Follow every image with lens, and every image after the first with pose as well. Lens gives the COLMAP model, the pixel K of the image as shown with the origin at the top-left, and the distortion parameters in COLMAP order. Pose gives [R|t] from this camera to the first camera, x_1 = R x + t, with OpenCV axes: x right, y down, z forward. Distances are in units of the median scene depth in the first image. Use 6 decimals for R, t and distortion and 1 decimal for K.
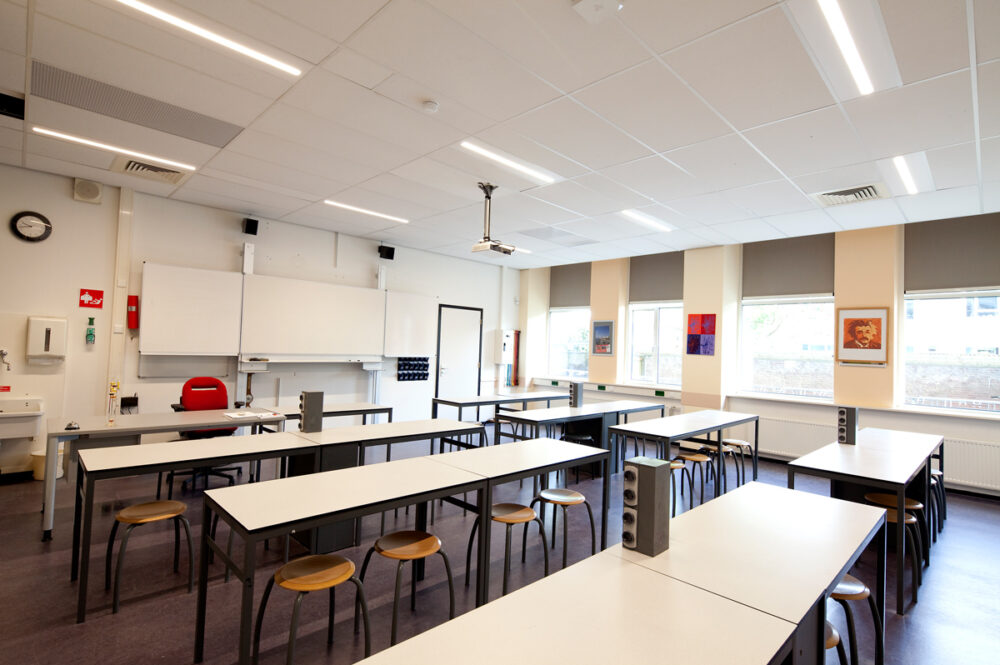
lens RADIAL K [[483.9, 0, 502.9], [0, 483.9, 332.9], [0, 0, 1]] dist [0.001691, 0.000066]
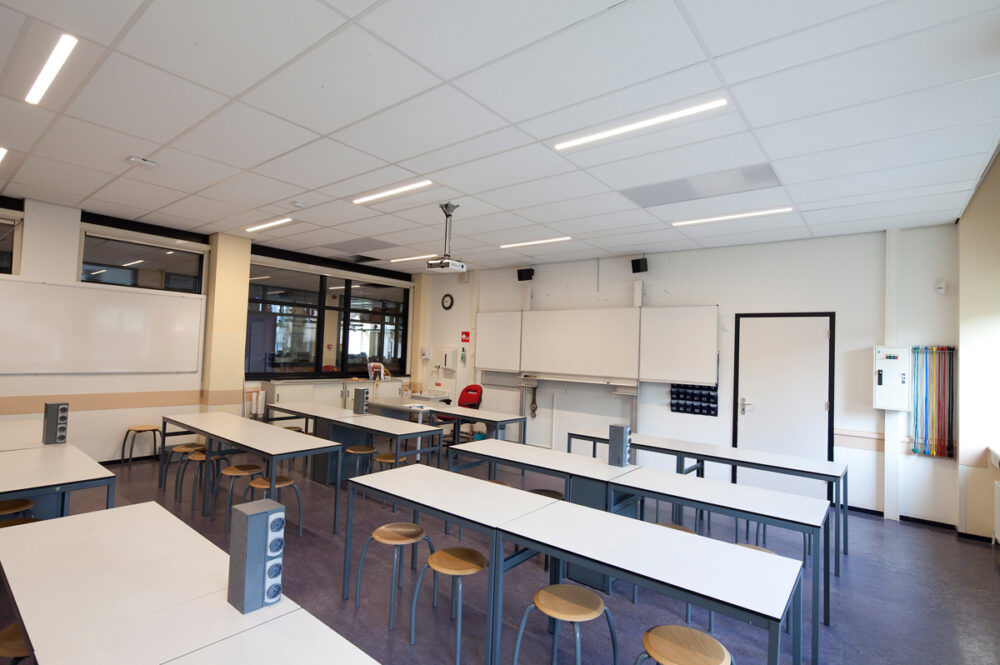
lens RADIAL K [[483.9, 0, 501.9], [0, 483.9, 330.7], [0, 0, 1]] dist [0.001691, 0.000066]
pose [[0.108914, -0.066967, -0.991793, 0.586696], [-0.001716, 0.997714, -0.067555, 0.016140], [0.994050, 0.009060, 0.108550, 0.609566]]
